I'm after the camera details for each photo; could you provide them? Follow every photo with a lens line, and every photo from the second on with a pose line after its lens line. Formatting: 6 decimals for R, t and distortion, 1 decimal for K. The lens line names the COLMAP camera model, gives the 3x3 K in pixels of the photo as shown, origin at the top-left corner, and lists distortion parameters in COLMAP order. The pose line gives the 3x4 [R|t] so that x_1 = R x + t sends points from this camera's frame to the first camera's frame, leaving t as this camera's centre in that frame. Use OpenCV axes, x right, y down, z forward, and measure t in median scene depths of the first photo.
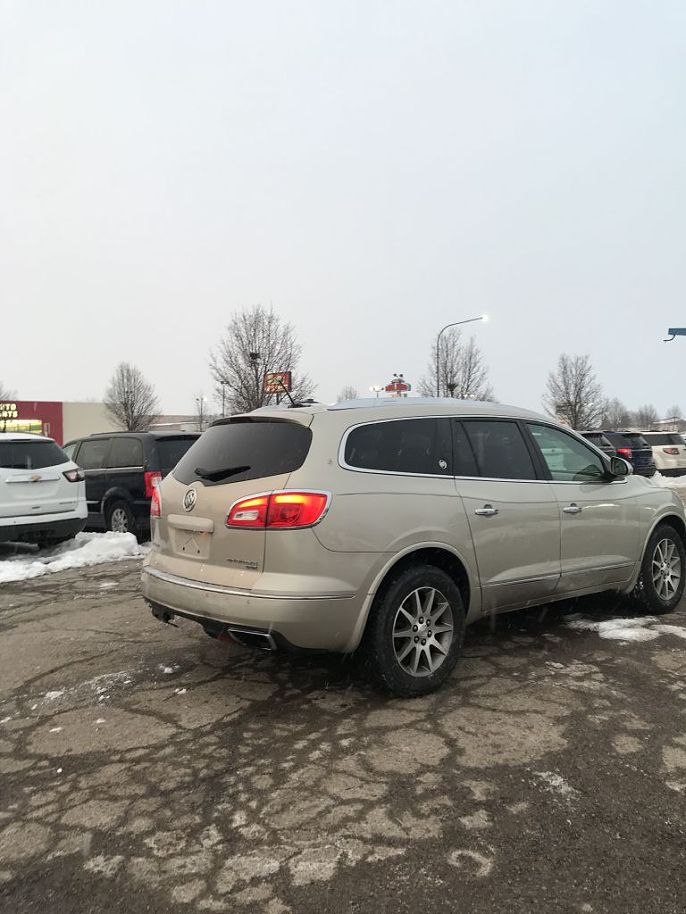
lens RADIAL K [[738.1, 0, 343.0], [0, 738.1, 457.0], [0, 0, 1]] dist [0.085592, -0.179229]
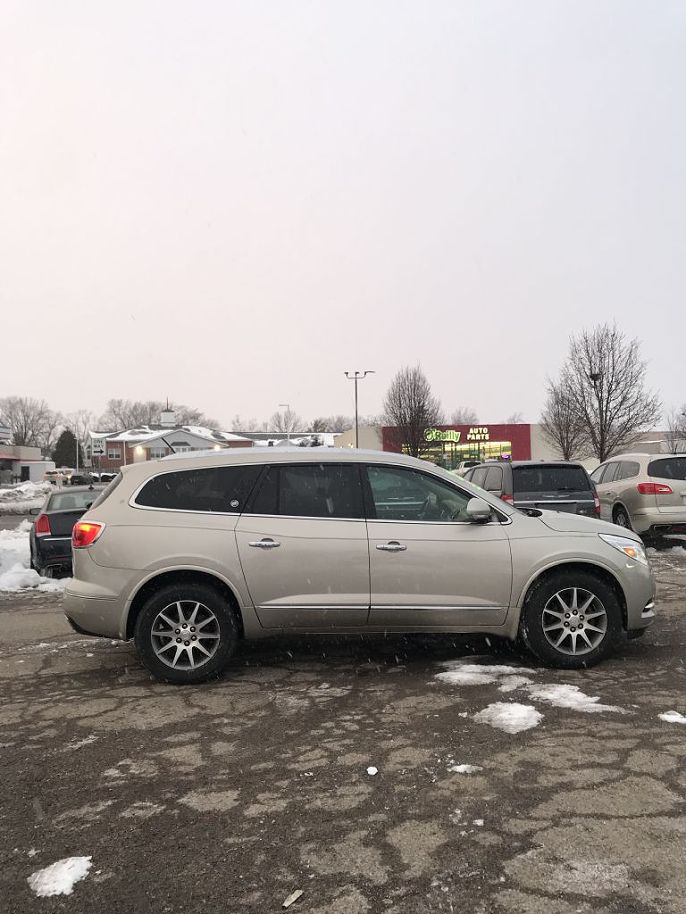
lens RADIAL K [[738.1, 0, 343.0], [0, 738.1, 457.0], [0, 0, 1]] dist [0.085592, -0.179229]
pose [[0.790707, -0.013605, -0.612044, 1.075254], [-0.000694, 0.999732, -0.023120, -0.041197], [0.612194, 0.018706, 0.790486, 0.140672]]
